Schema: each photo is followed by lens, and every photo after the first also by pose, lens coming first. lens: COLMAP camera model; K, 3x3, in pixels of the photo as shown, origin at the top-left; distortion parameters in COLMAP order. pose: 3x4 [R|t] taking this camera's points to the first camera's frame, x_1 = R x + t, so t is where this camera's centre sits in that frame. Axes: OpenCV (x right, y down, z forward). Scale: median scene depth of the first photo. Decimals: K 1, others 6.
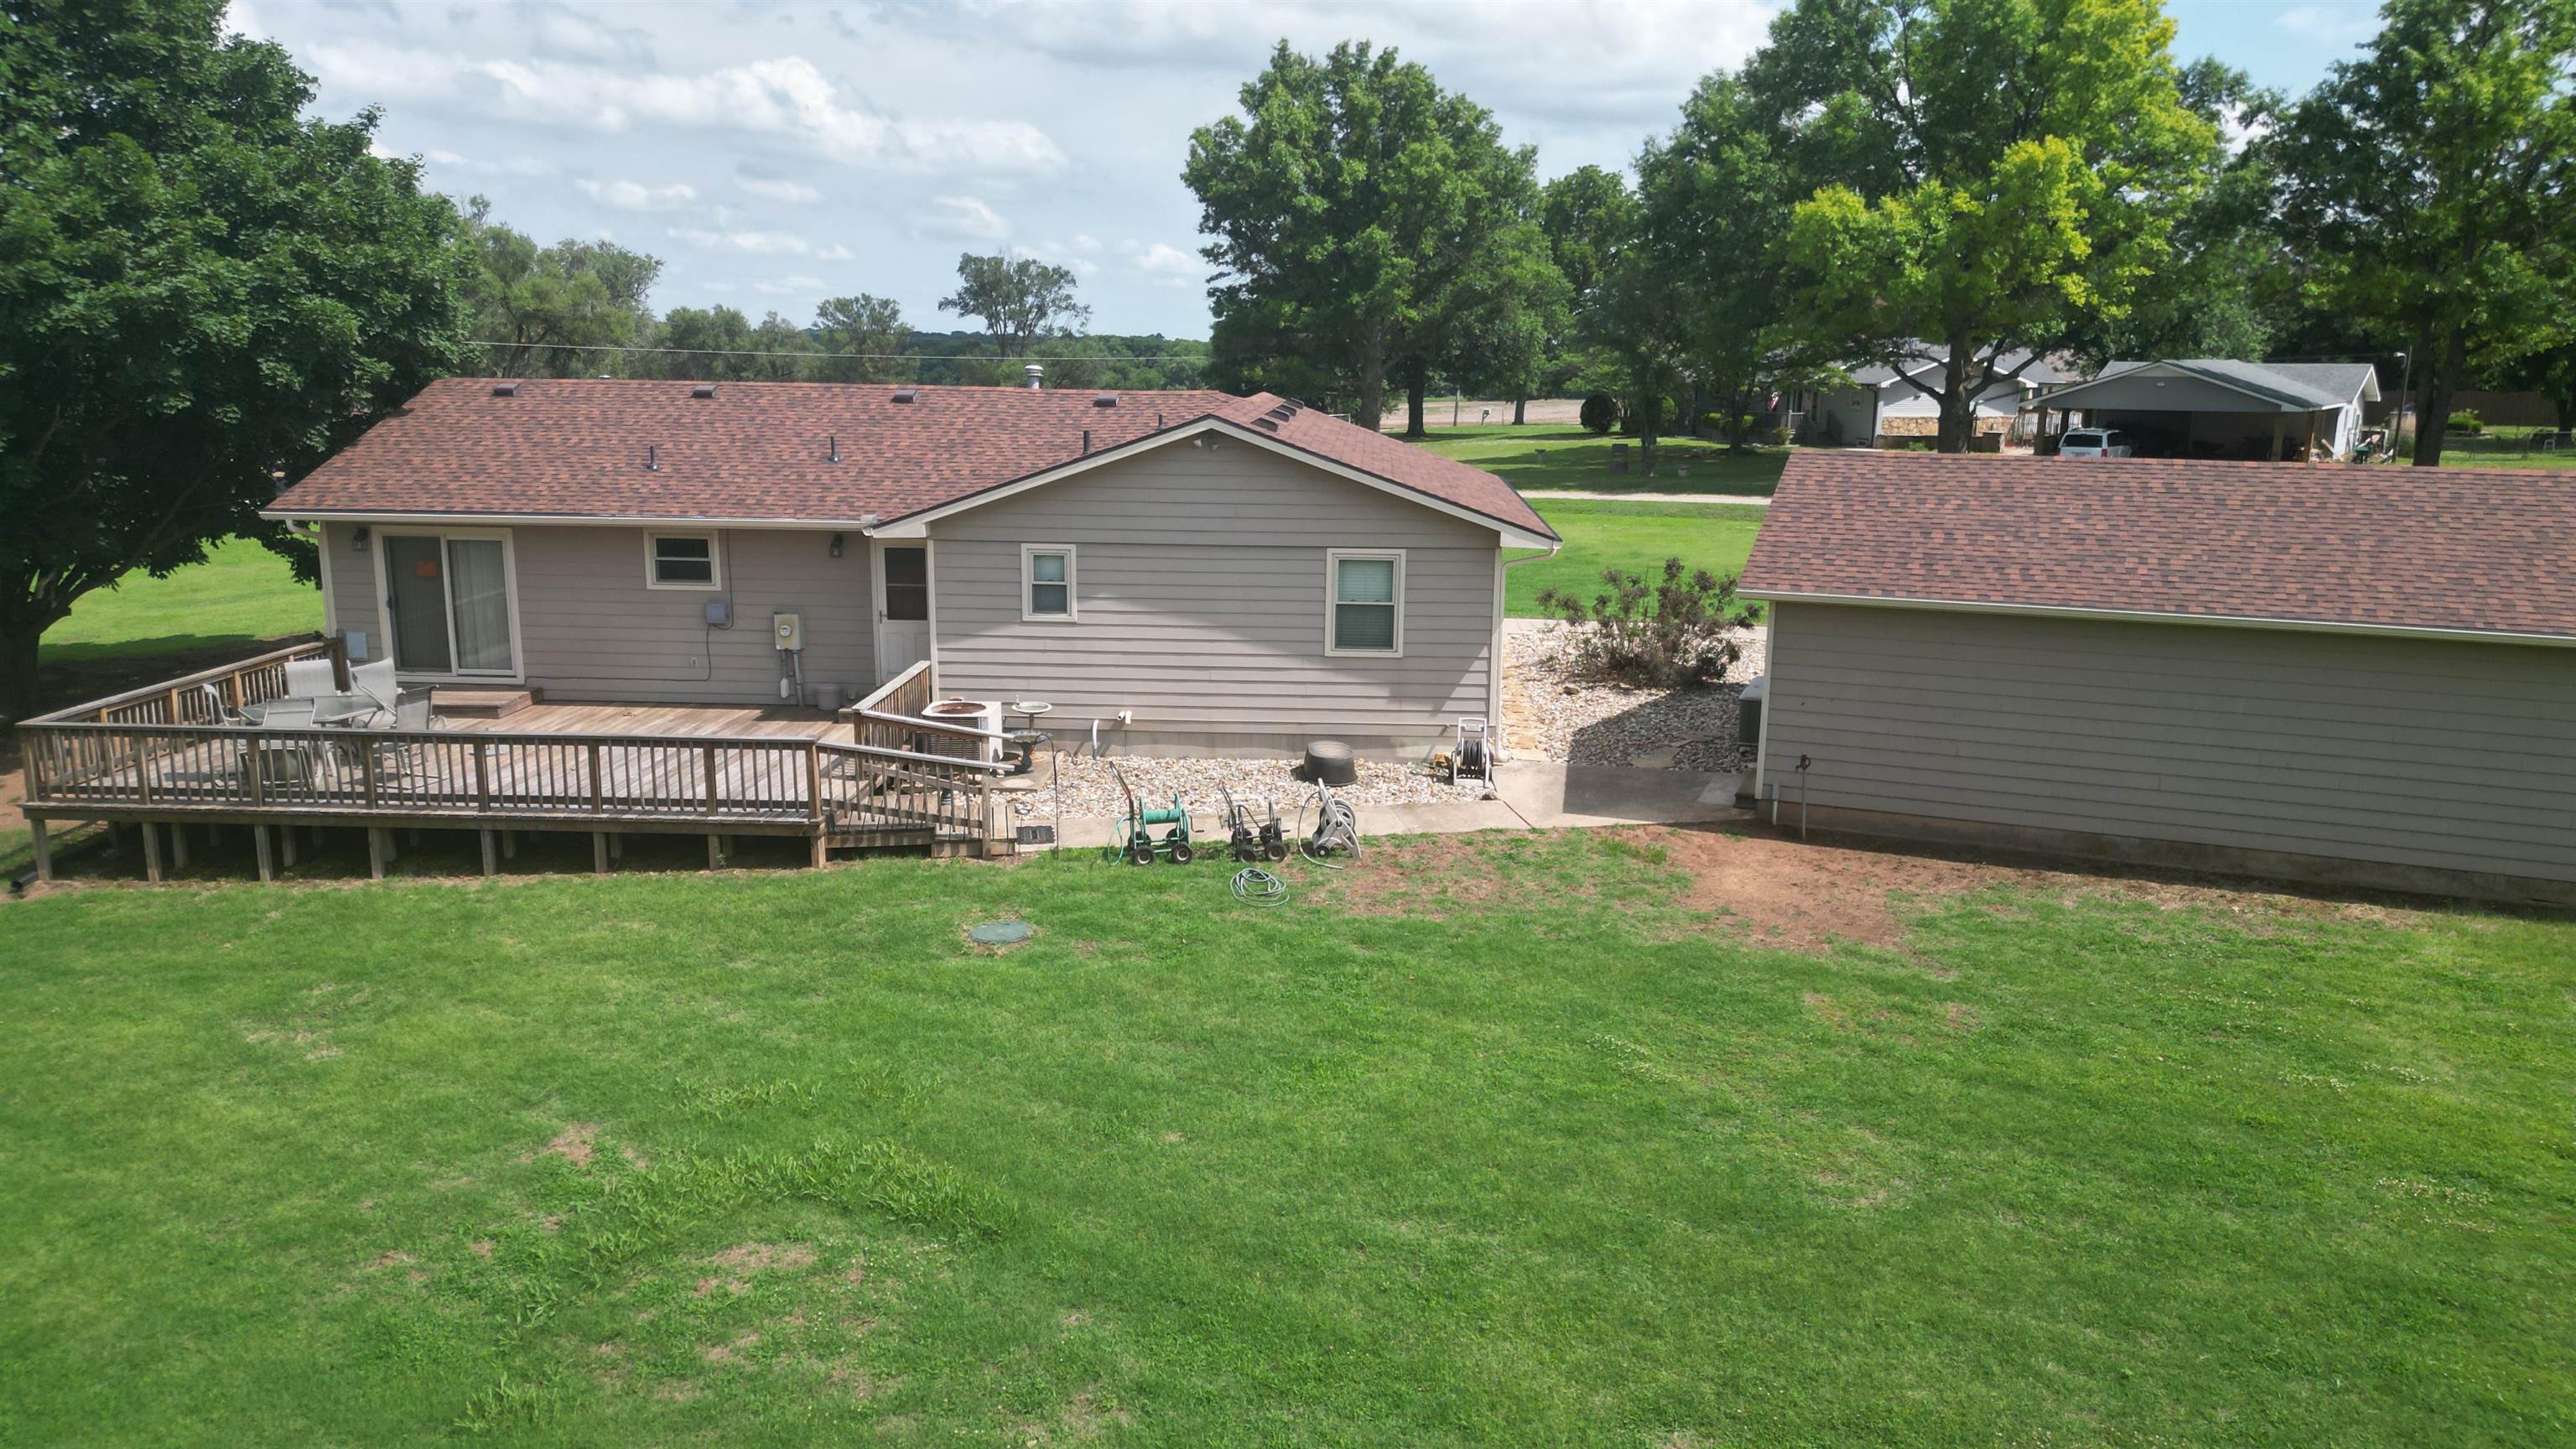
lens RADIAL K [[1811.1, 0, 1275.5], [0, 1811.1, 764.7], [0, 0, 1]] dist [0.062430, -0.048489]
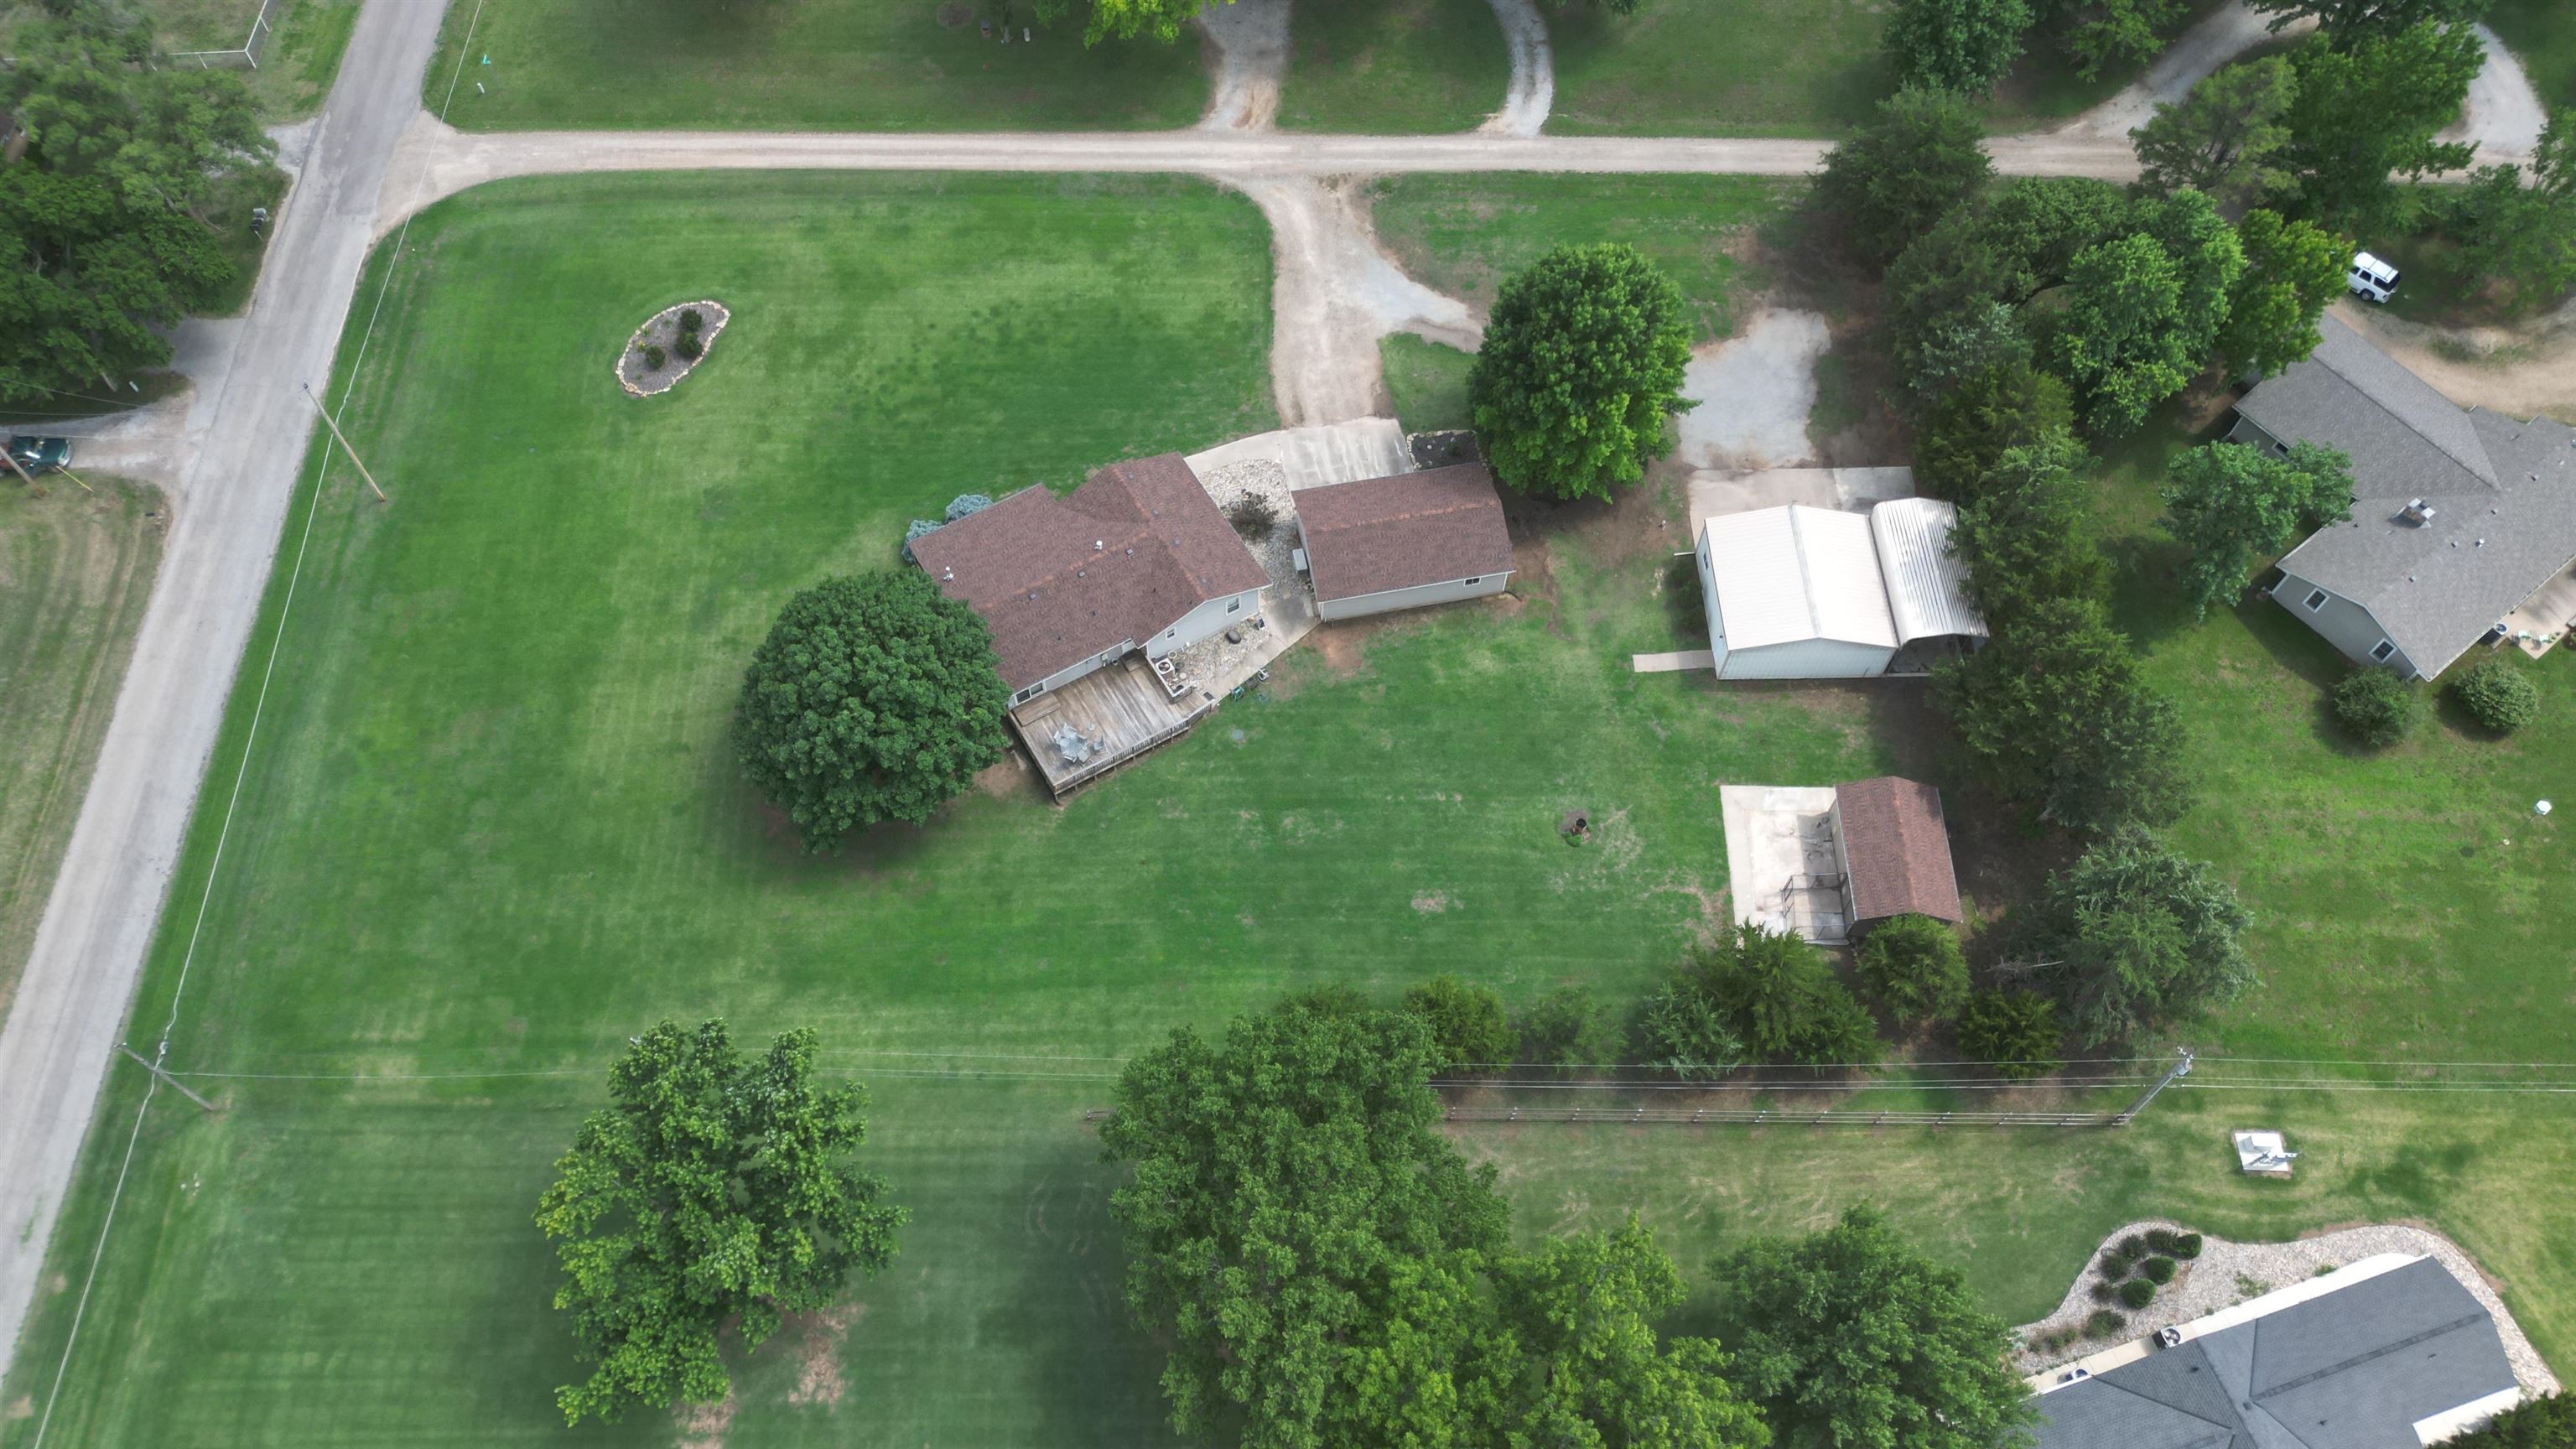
lens RADIAL K [[1811.1, 0, 1289.1], [0, 1811.1, 729.5], [0, 0, 1]] dist [0.062430, -0.048489]
pose [[0.820592, -0.488739, 0.296247, -1.267952], [0.121496, 0.655687, 0.745193, -3.100543], [-0.558451, -0.575507, 0.597432, -1.867515]]
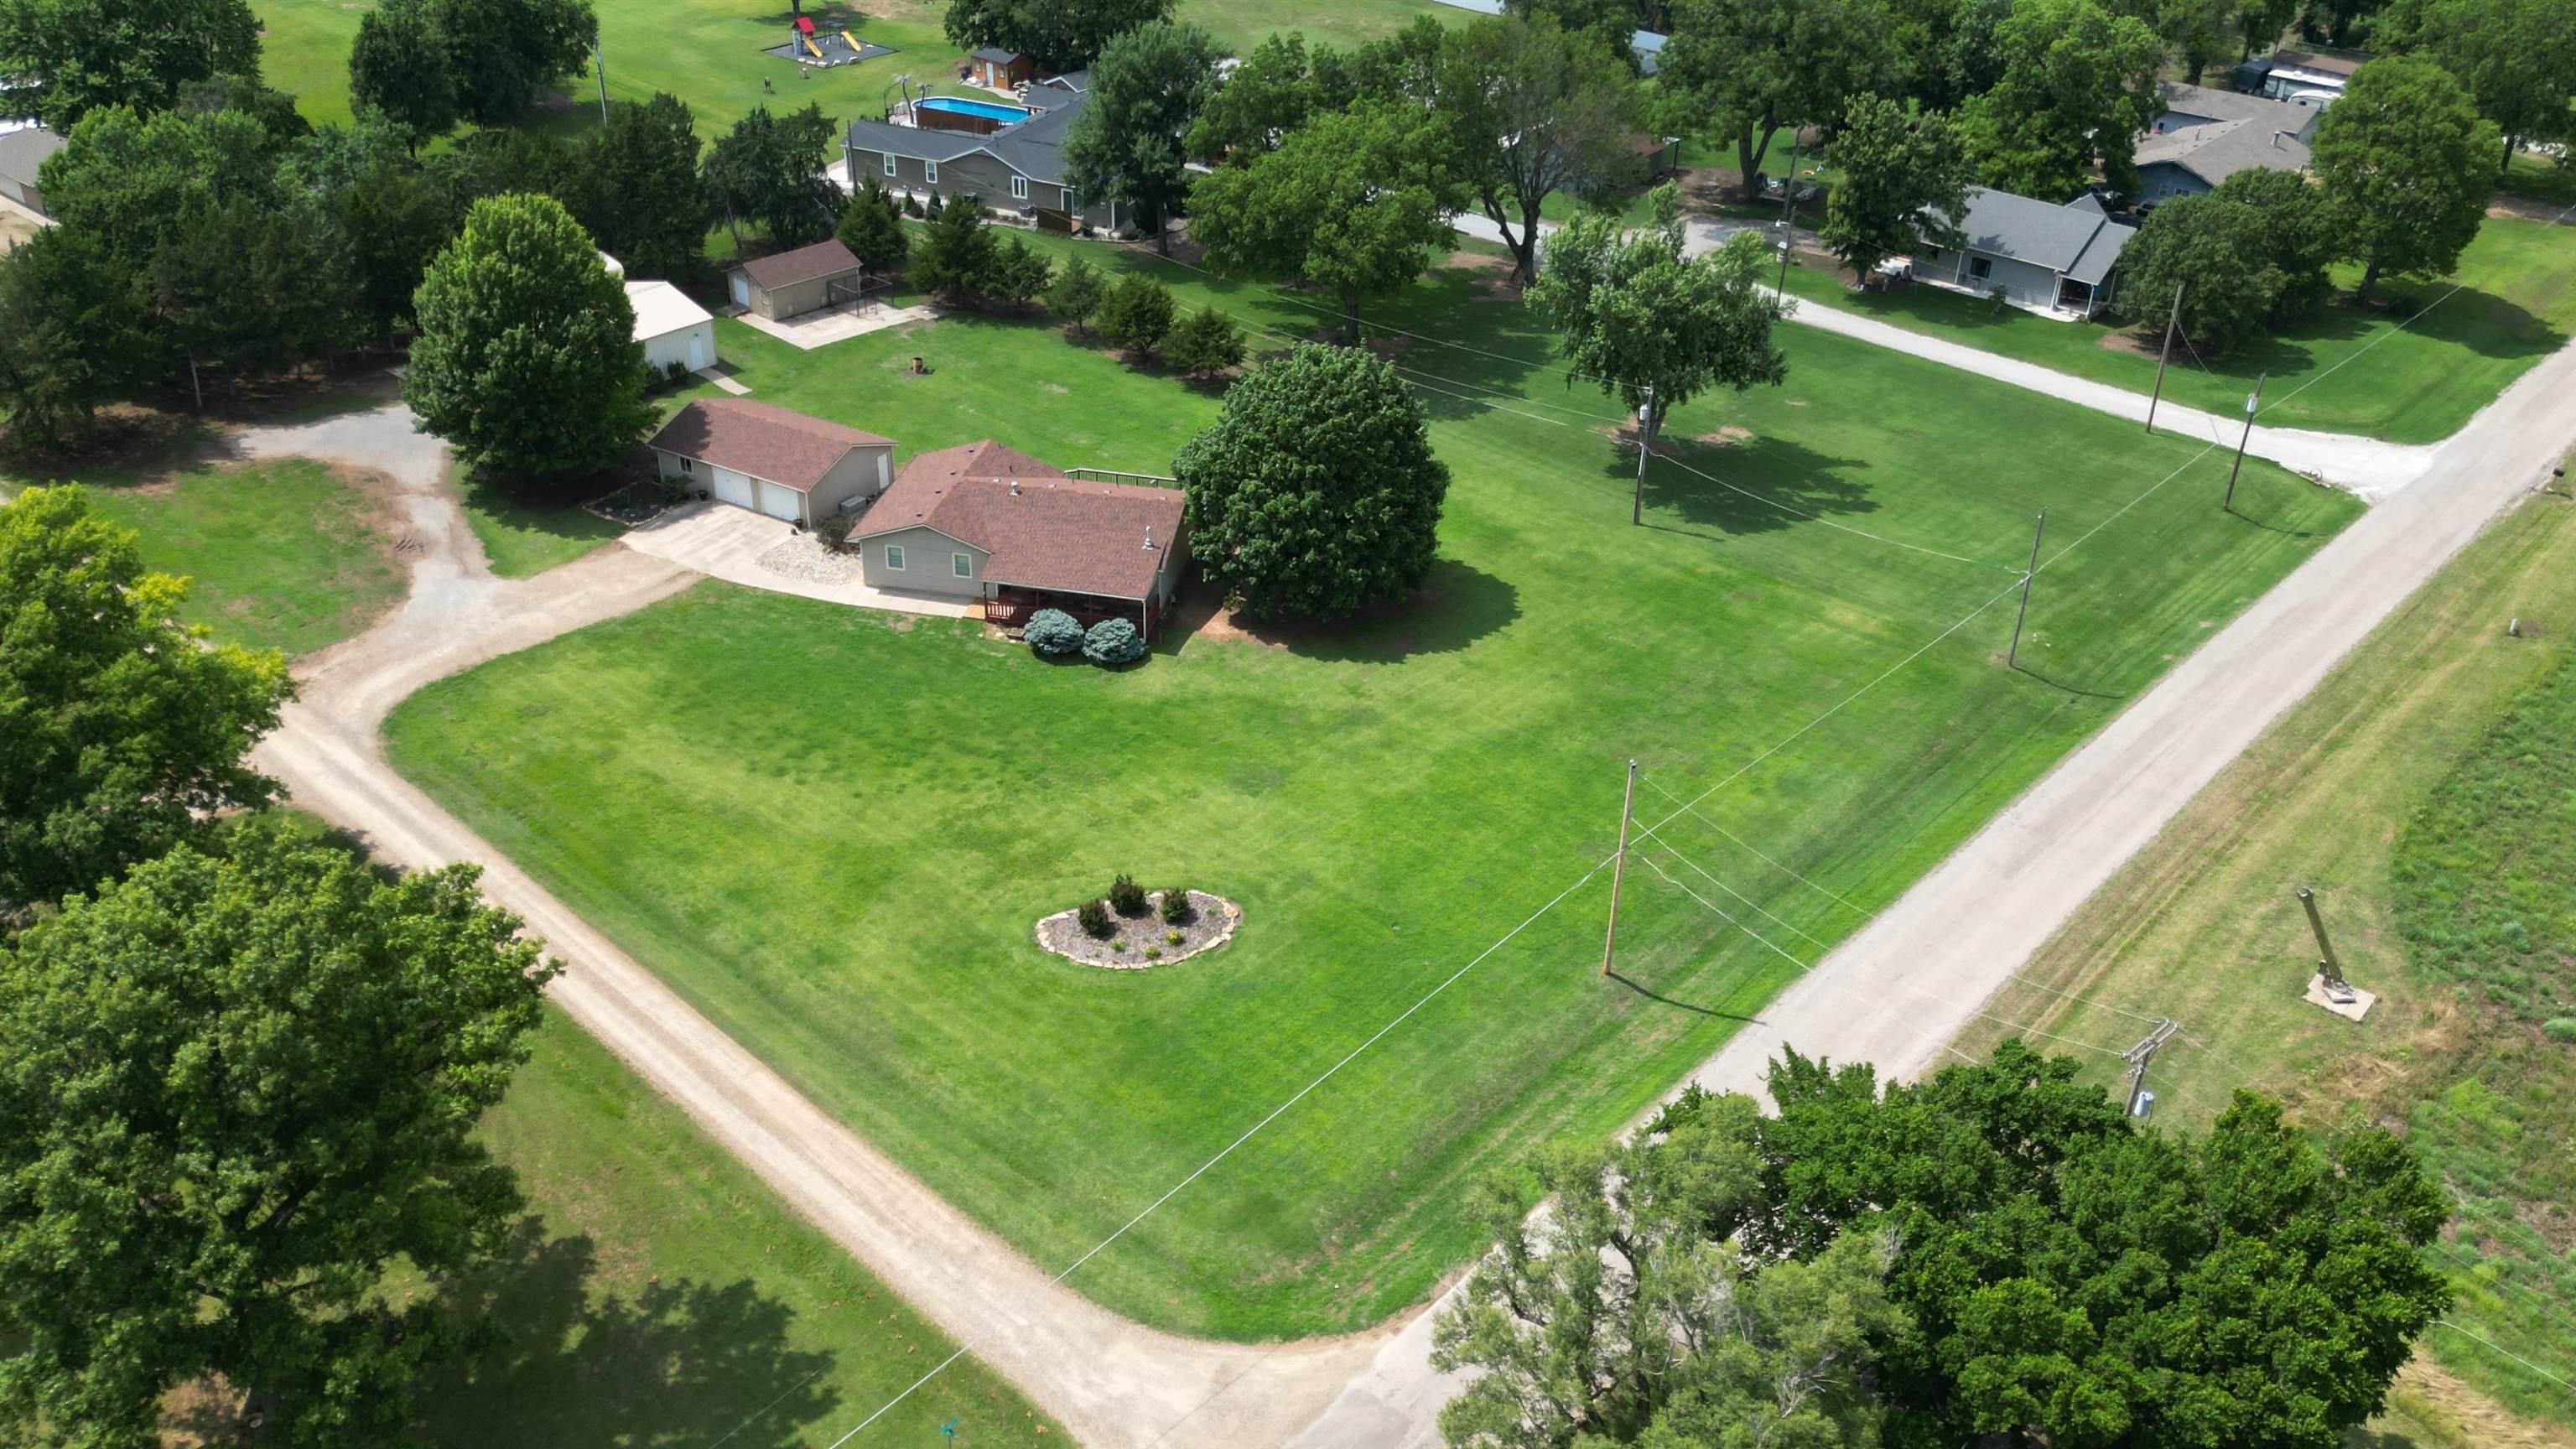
lens RADIAL K [[2177.3, 0, 1279.5], [0, 2177.3, 725.2], [0, 0, 1]] dist [0.069783, -0.046425]
pose [[-0.991614, -0.084762, 0.097553, -1.258393], [0.006691, 0.720174, 0.693761, -3.229813], [-0.129060, 0.688596, -0.713567, 4.938924]]
